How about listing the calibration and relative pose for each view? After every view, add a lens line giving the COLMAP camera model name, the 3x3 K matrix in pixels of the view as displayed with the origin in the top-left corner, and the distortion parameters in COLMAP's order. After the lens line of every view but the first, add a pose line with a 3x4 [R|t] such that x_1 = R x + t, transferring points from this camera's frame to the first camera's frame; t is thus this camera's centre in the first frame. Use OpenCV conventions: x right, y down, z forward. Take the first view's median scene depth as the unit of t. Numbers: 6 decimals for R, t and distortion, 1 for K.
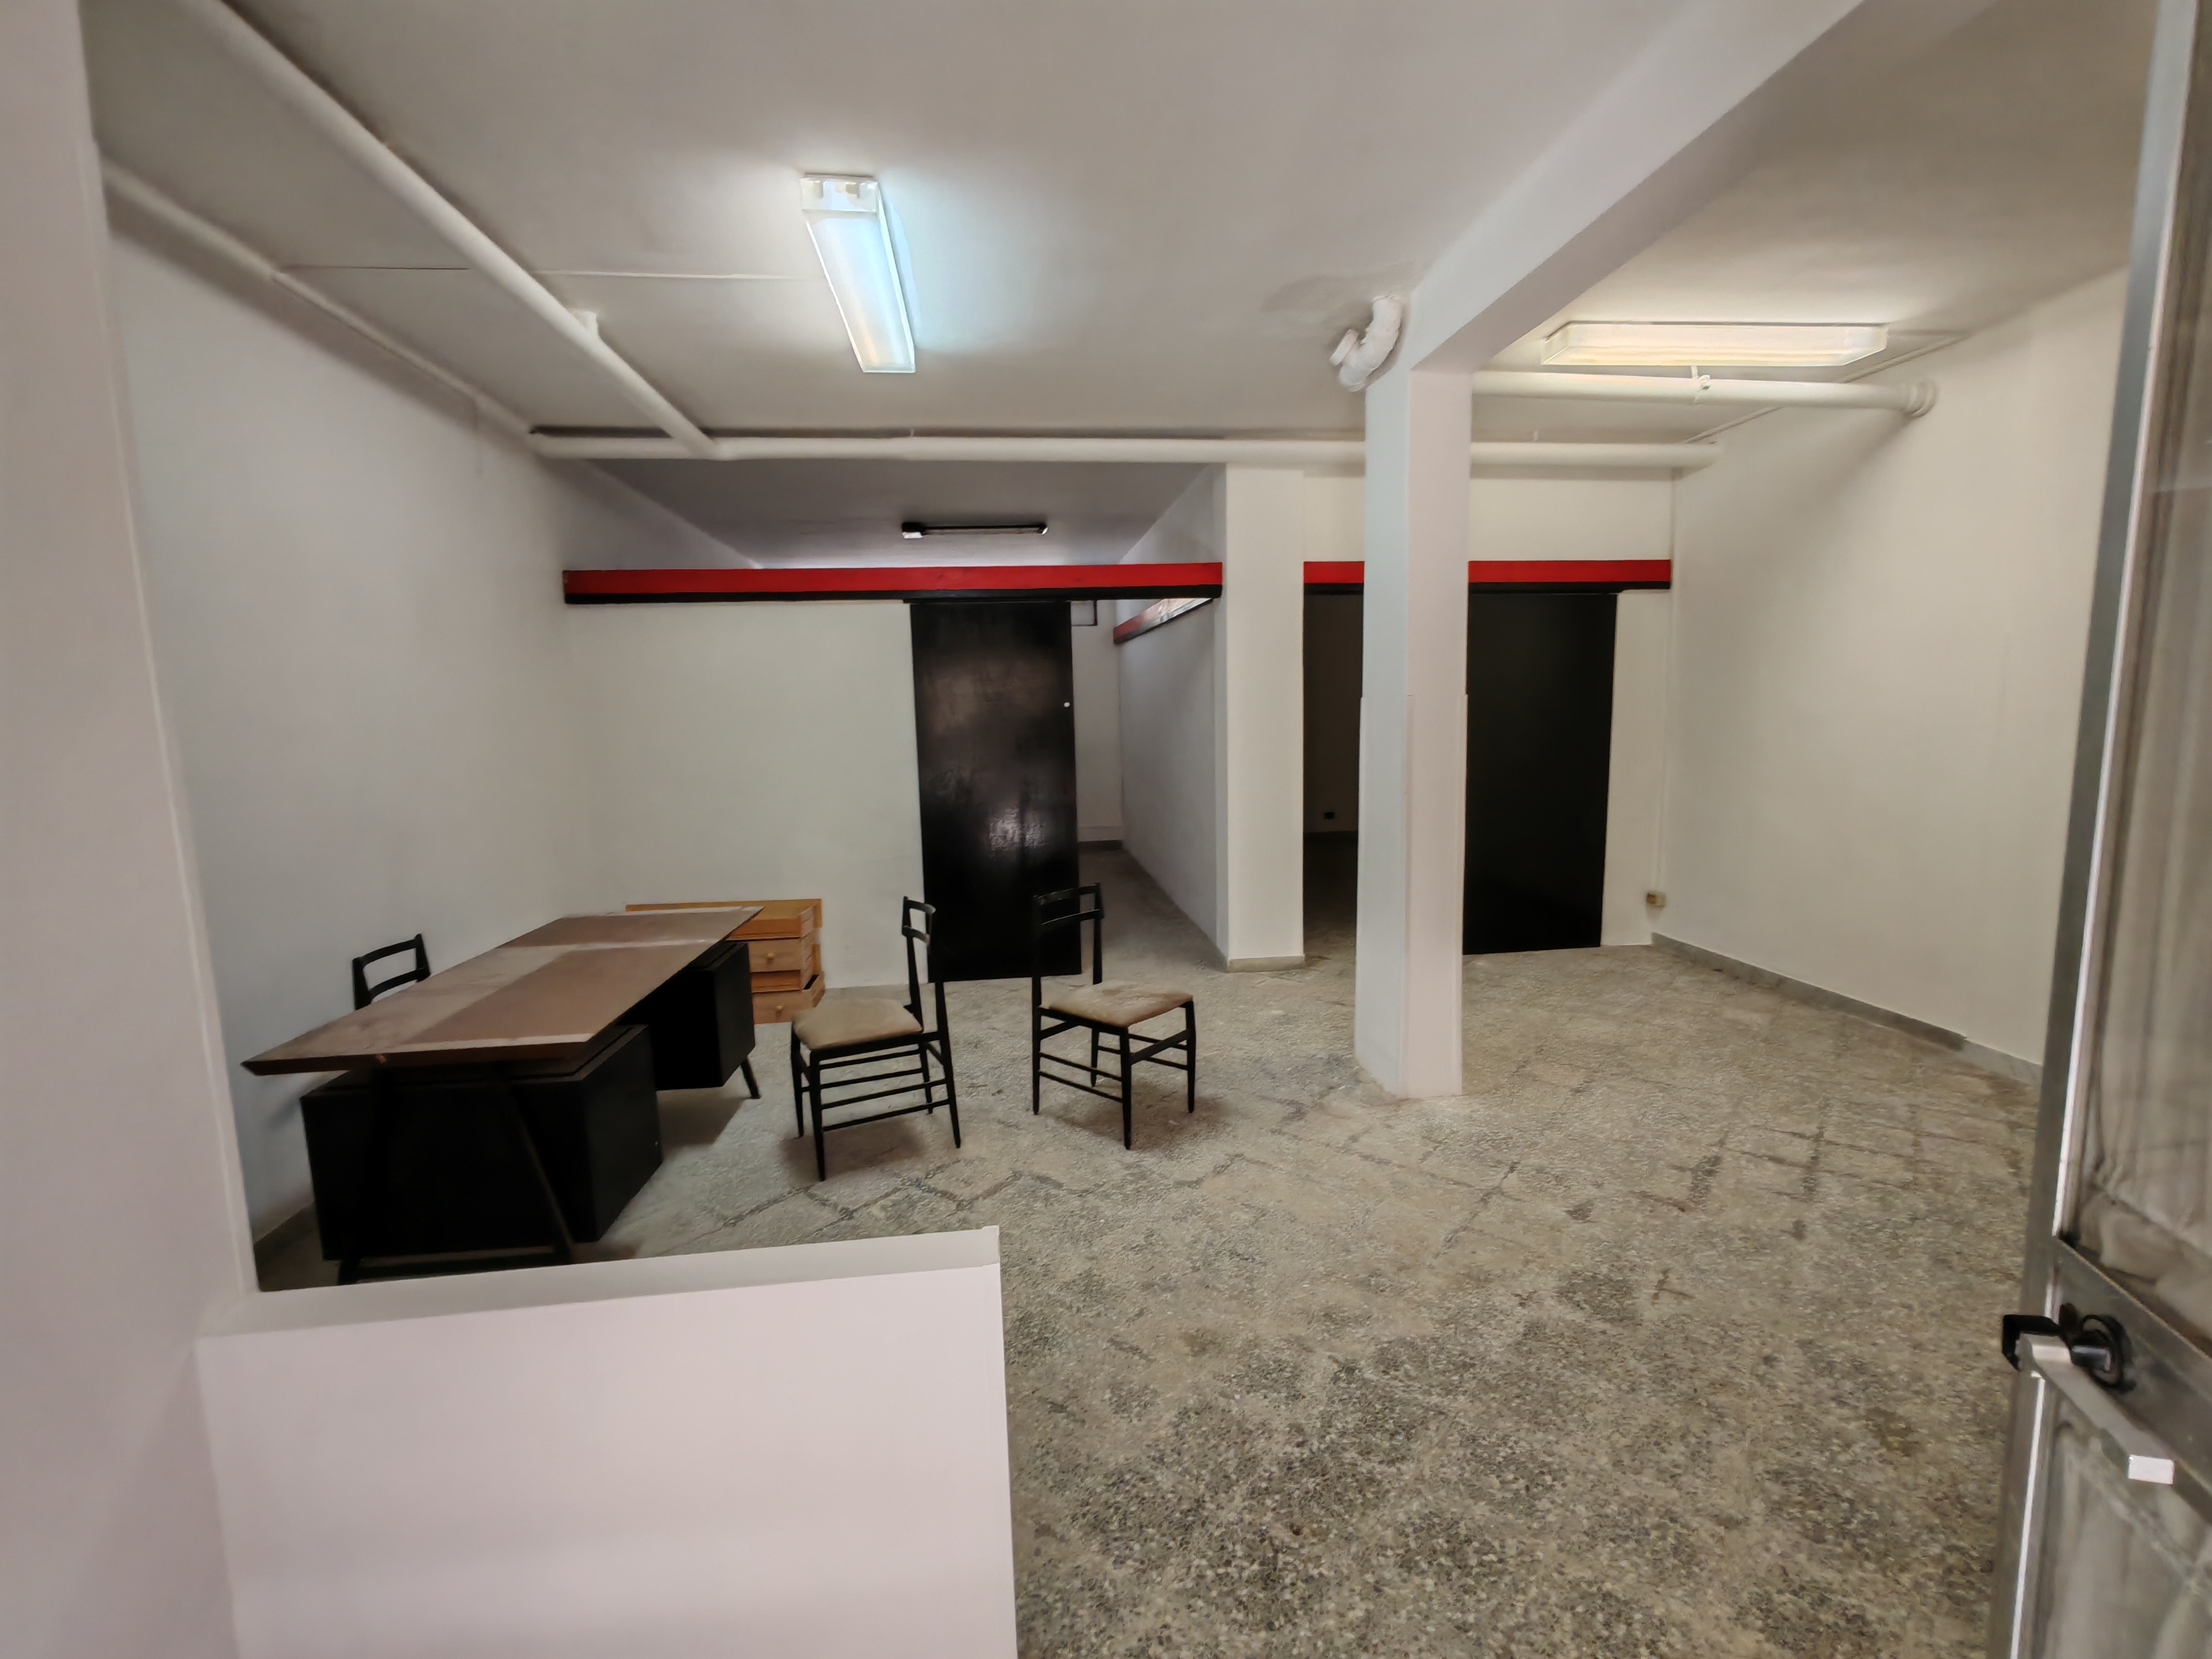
lens RADIAL K [[1012.0, 0, 1109.6], [0, 1012.0, 839.1], [0, 0, 1]] dist [-0.009135, 0.000062]
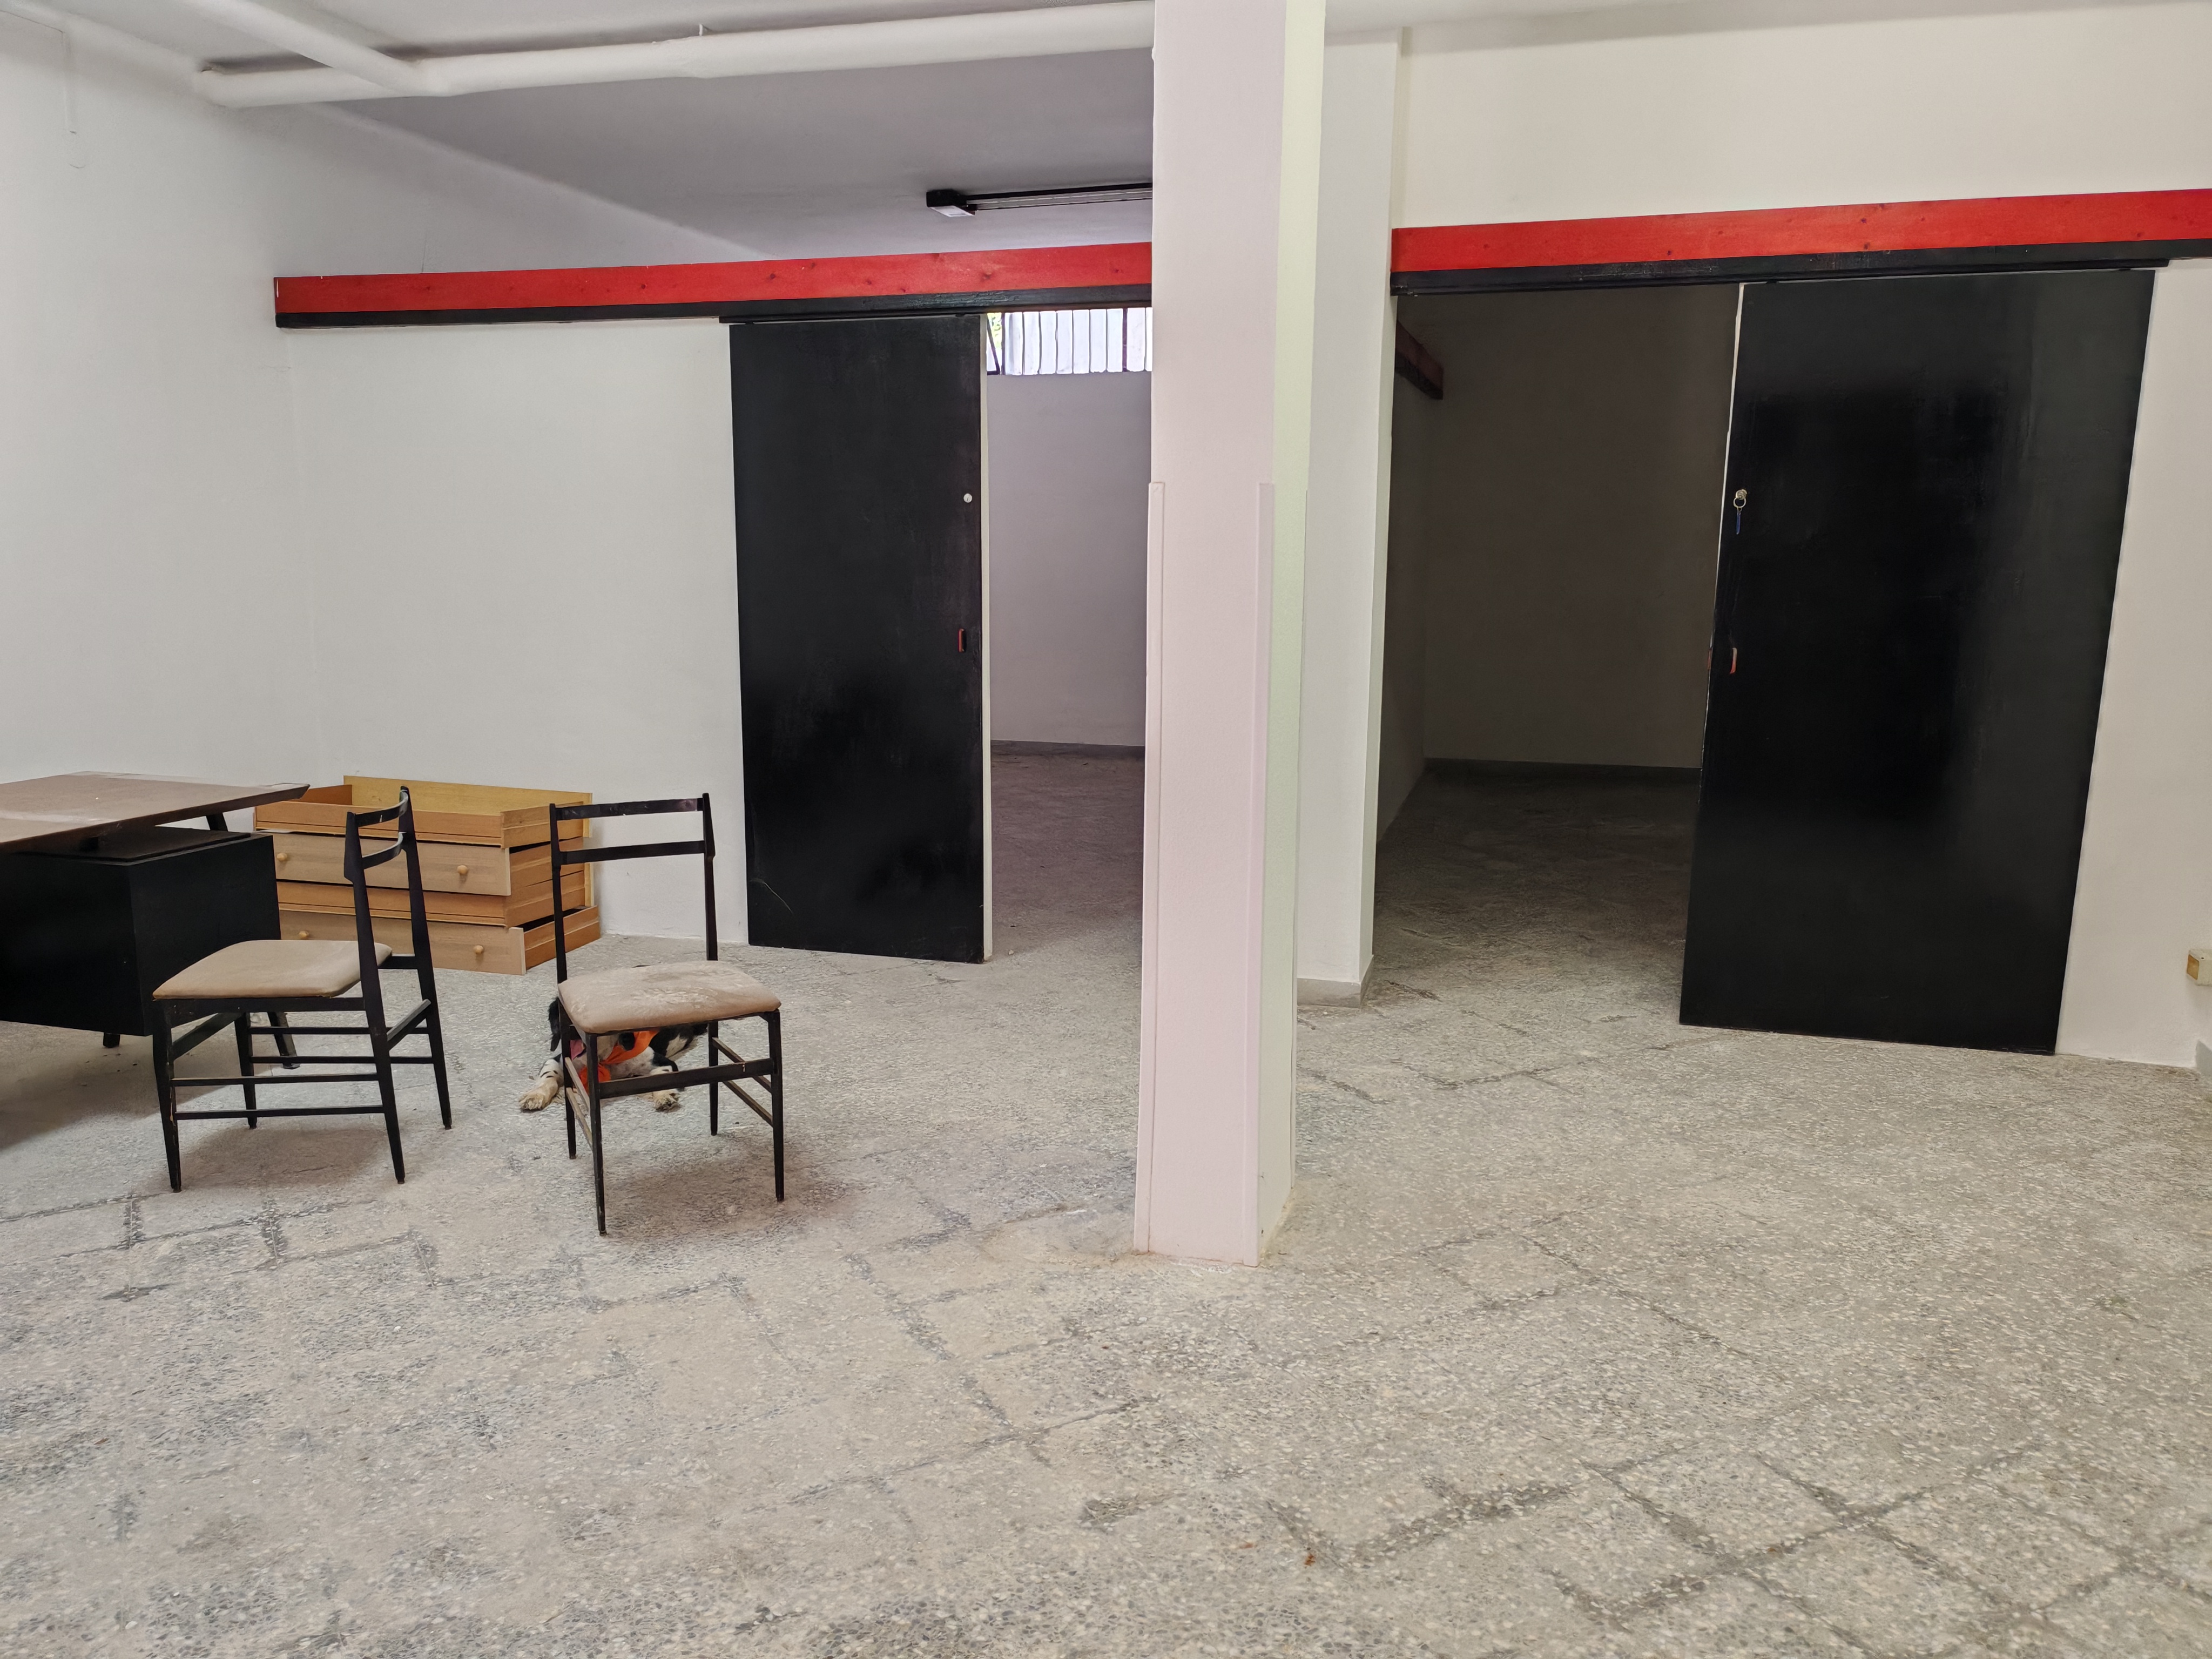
lens RADIAL K [[1710.4, 0, 1107.2], [0, 1710.4, 824.1], [0, 0, 1]] dist [0.022027, 0.003373]
pose [[0.918883, 0.098899, -0.381933, 0.610340], [-0.081746, 0.994789, 0.060923, -0.019139], [0.385968, -0.024760, 0.922180, 0.173492]]
